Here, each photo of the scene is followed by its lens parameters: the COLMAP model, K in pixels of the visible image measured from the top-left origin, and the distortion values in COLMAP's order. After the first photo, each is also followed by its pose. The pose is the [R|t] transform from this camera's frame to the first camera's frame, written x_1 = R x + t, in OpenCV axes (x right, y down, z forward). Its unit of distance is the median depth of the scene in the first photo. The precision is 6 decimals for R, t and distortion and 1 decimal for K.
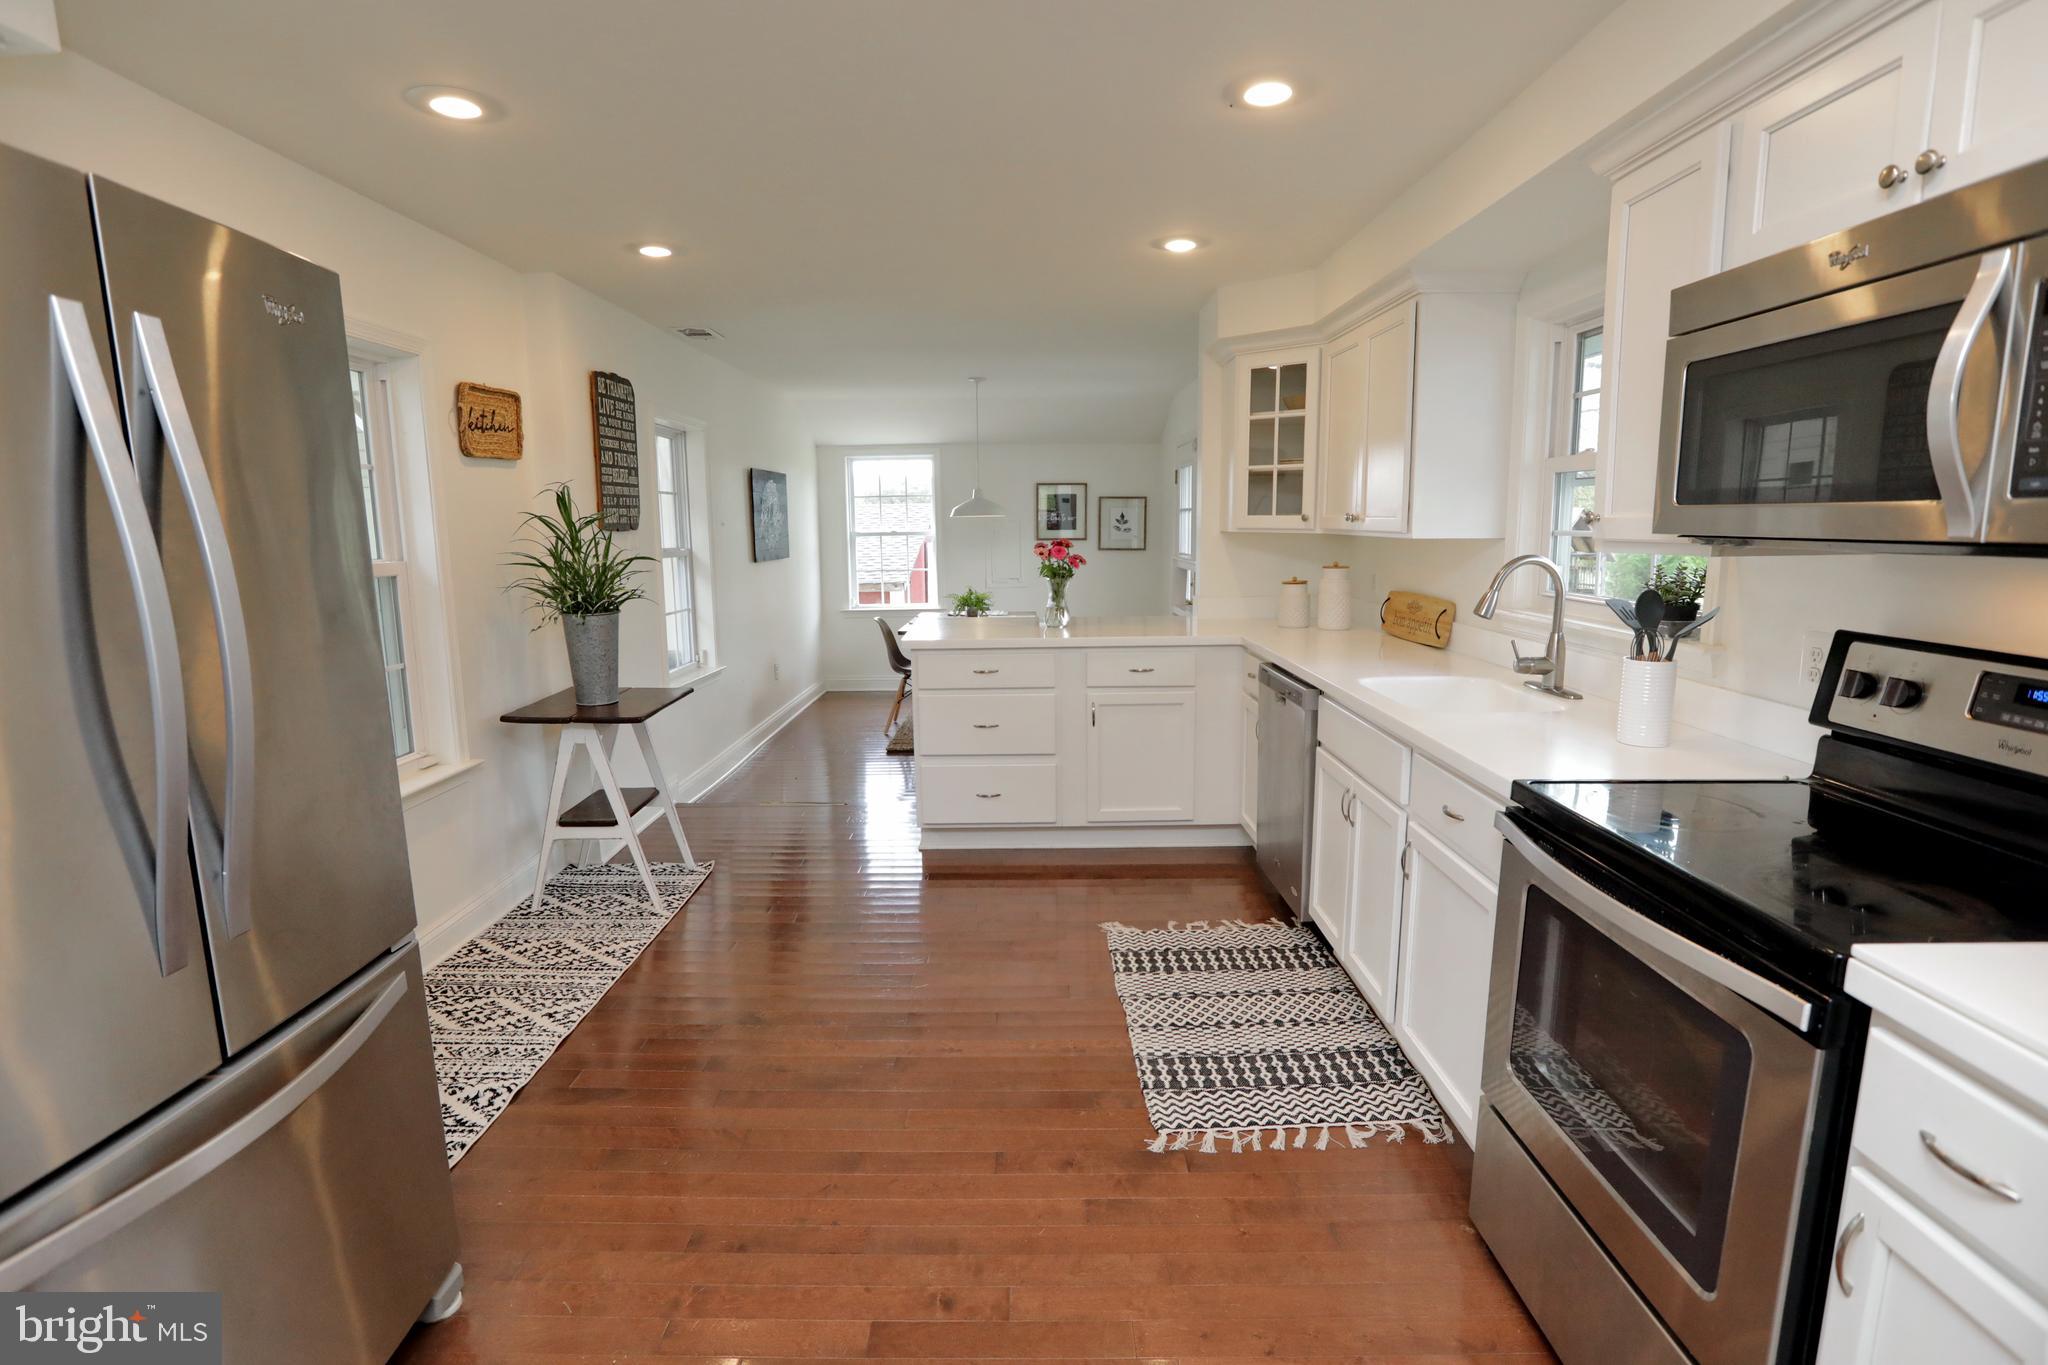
lens RADIAL K [[1013.9, 0, 1022.9], [0, 1013.9, 688.1], [0, 0, 1]] dist [-0.037327, 0.011821]
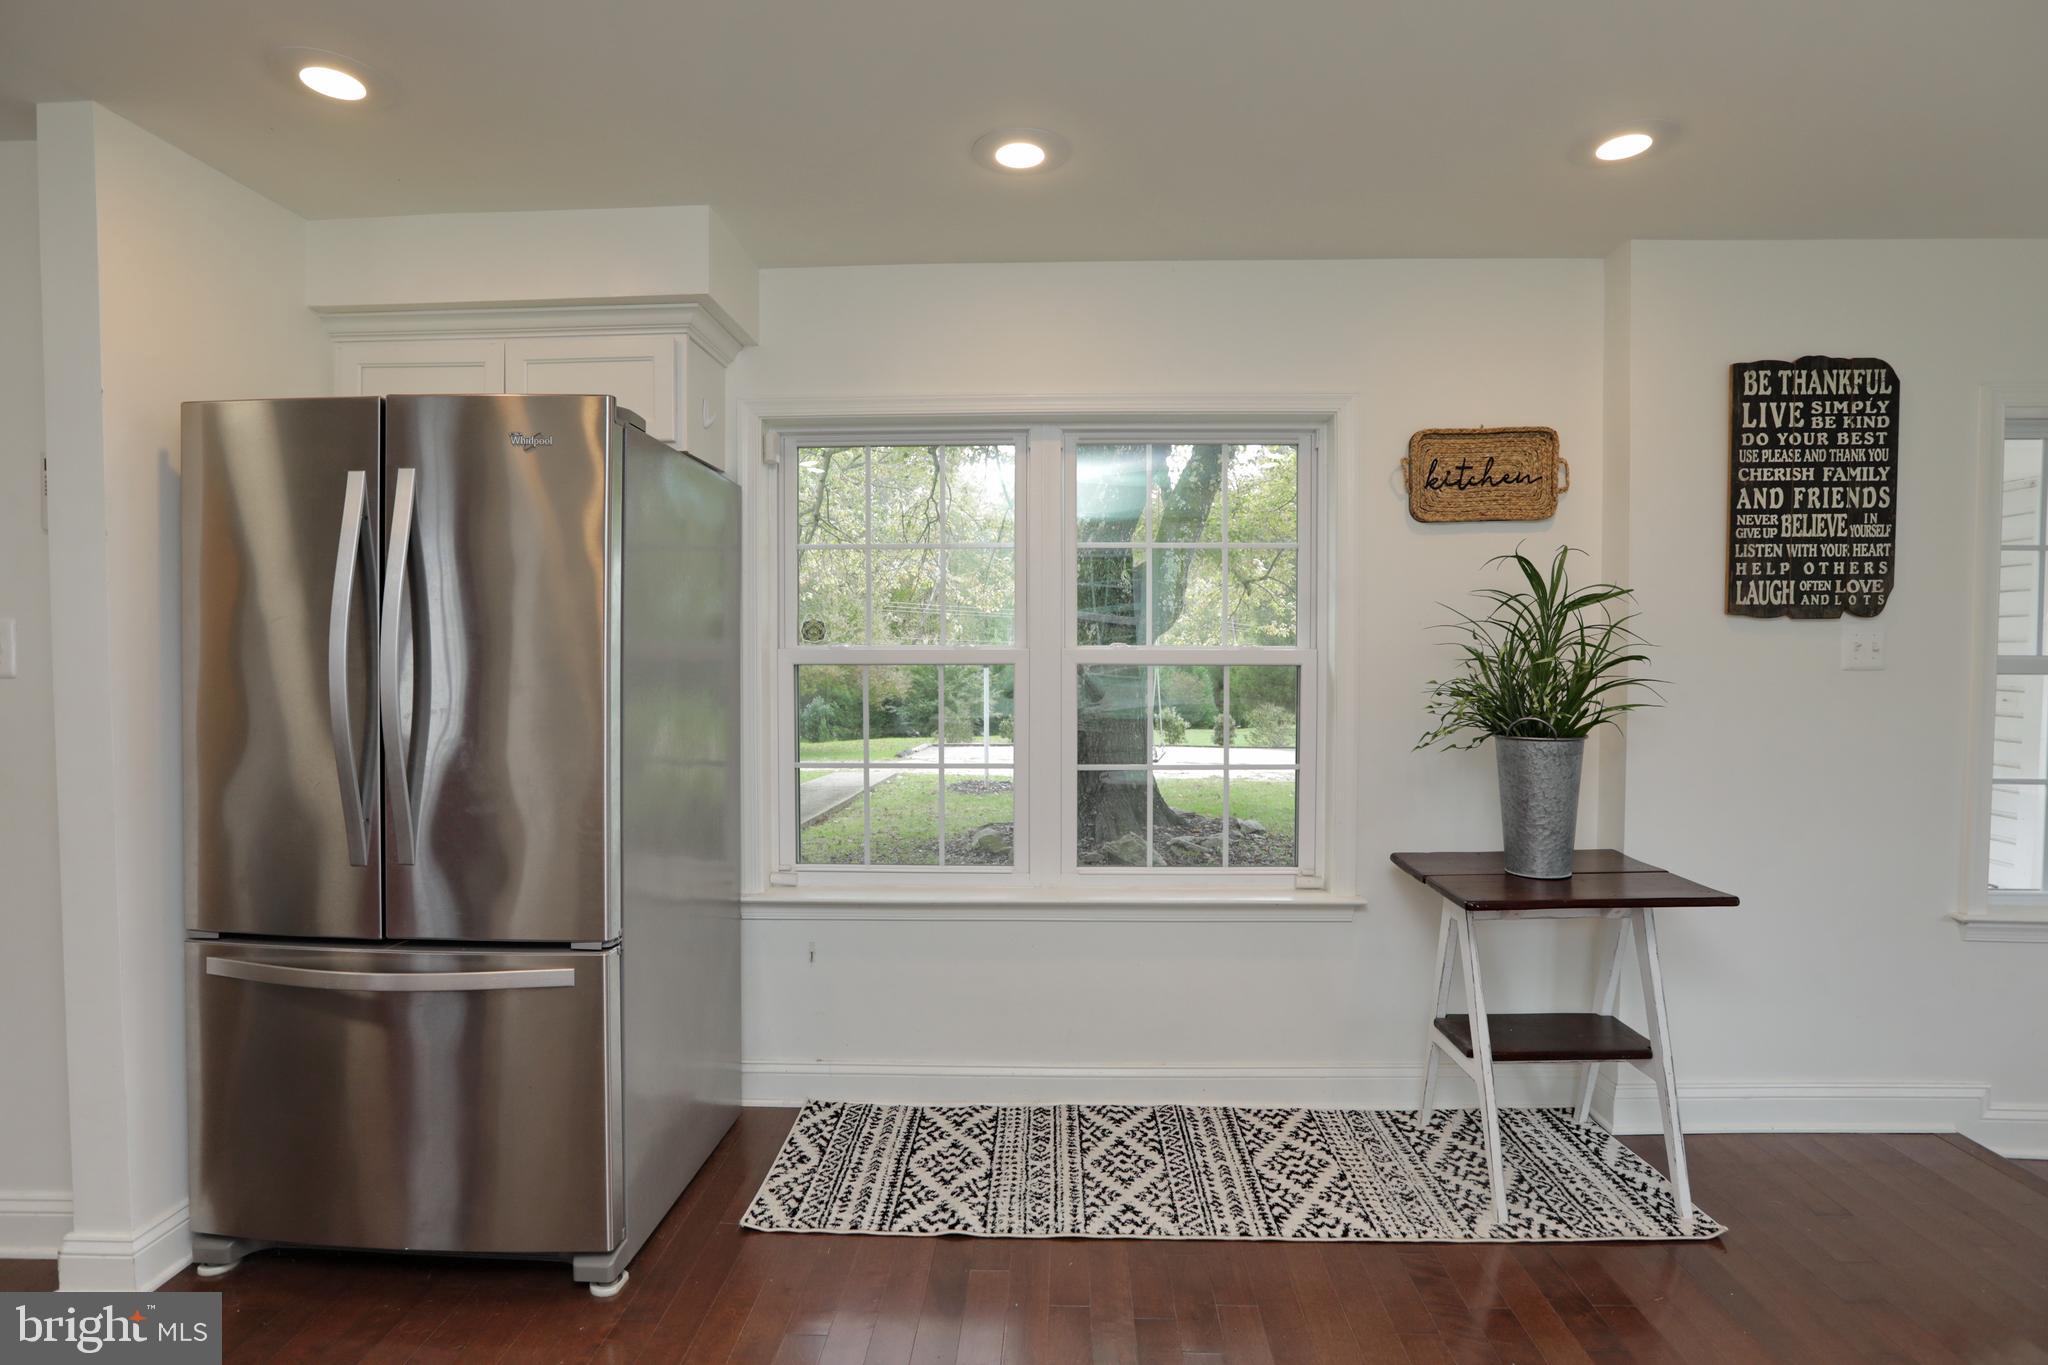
lens RADIAL K [[1013.9, 0, 1023.8], [0, 1013.9, 681.1], [0, 0, 1]] dist [-0.037327, 0.011821]
pose [[-0.034200, 0.042326, -0.998518, 0.256164], [-0.159939, 0.985994, 0.047274, -0.092882], [0.986534, 0.161318, -0.026952, 0.720205]]
